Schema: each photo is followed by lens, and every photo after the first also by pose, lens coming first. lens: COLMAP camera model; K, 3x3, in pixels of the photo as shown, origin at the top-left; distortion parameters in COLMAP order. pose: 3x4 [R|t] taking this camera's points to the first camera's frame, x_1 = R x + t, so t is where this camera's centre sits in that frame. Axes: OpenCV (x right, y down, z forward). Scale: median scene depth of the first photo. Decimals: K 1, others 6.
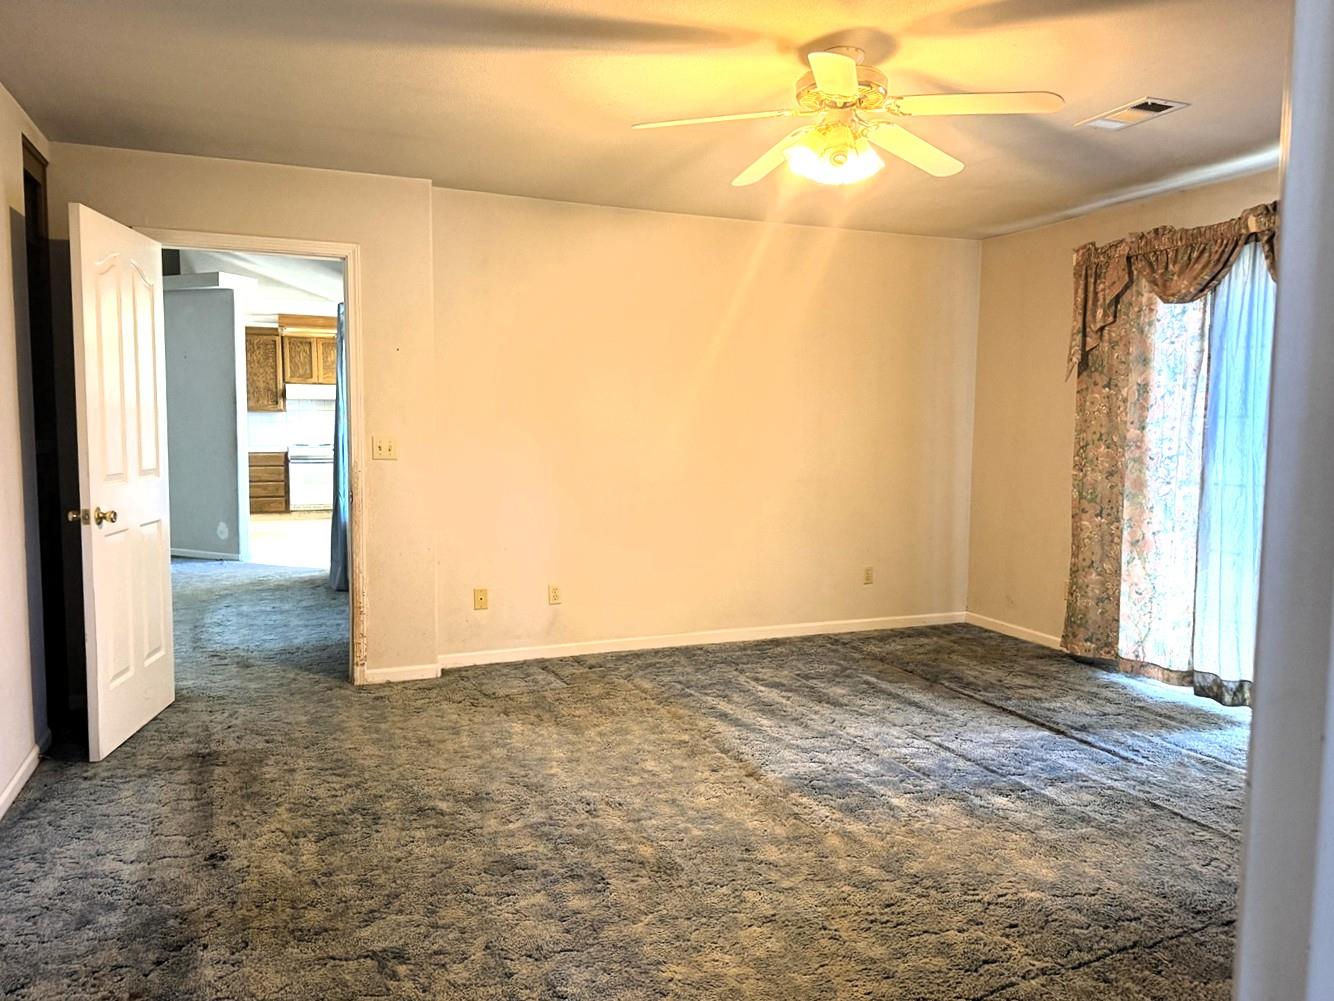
lens RADIAL K [[935.4, 0, 667.0], [0, 935.4, 500.5], [0, 0, 1]] dist [0.124191, -0.186632]
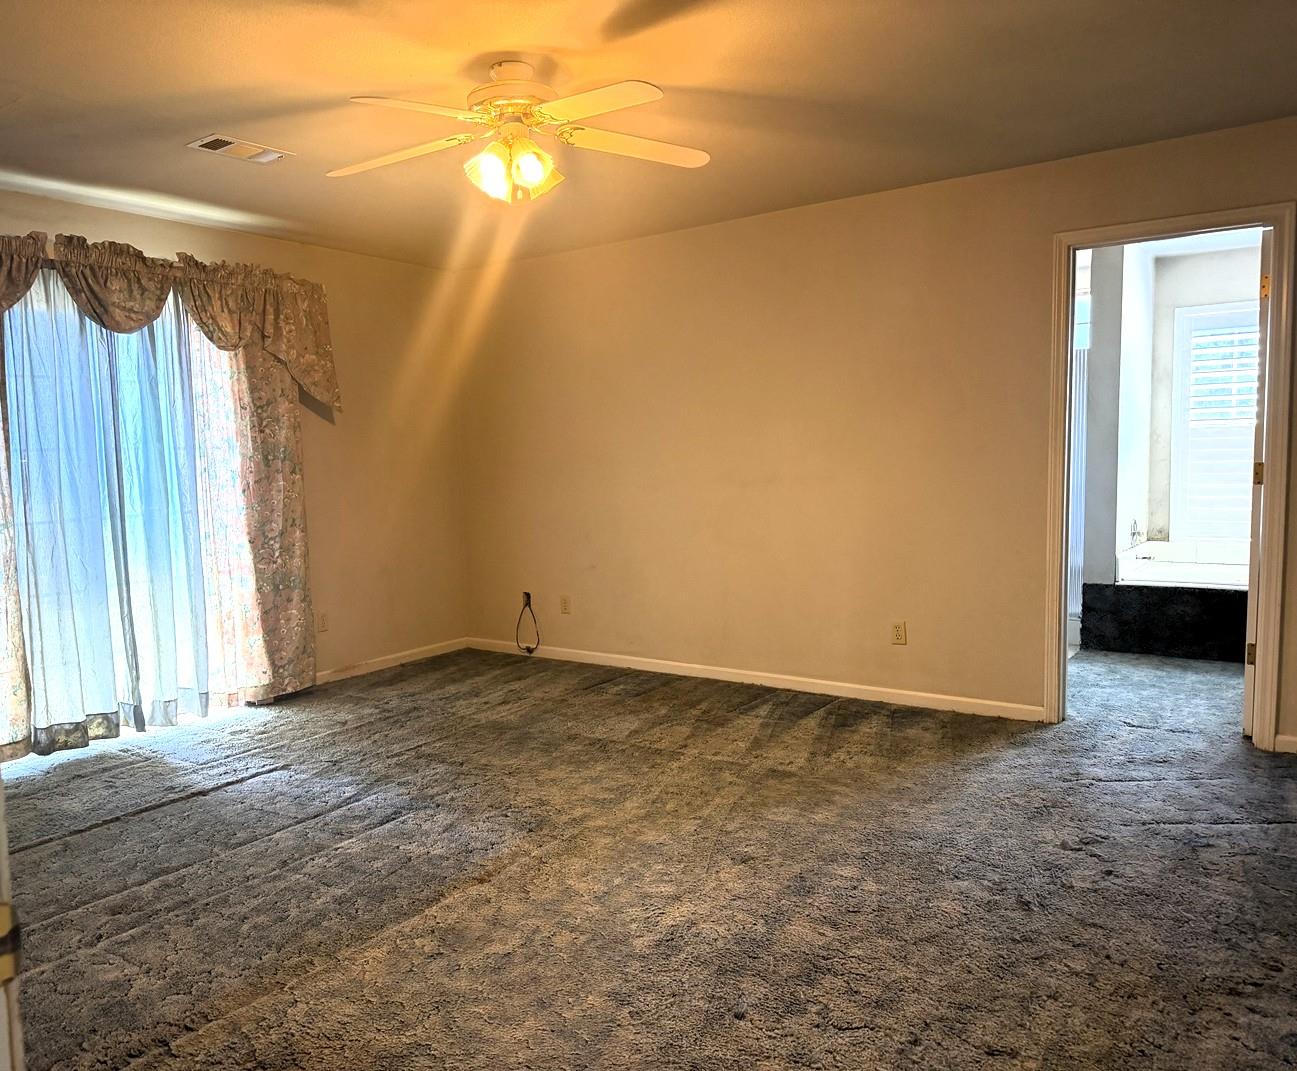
lens RADIAL K [[872.7, 0, 648.5], [0, 872.7, 535.5], [0, 0, 1]] dist [0.007092, 0.002035]
pose [[-0.508232, -0.071159, 0.858275, -0.527108], [0.095433, 0.985790, 0.138243, -0.076822], [-0.855916, 0.152168, -0.494219, 1.055713]]
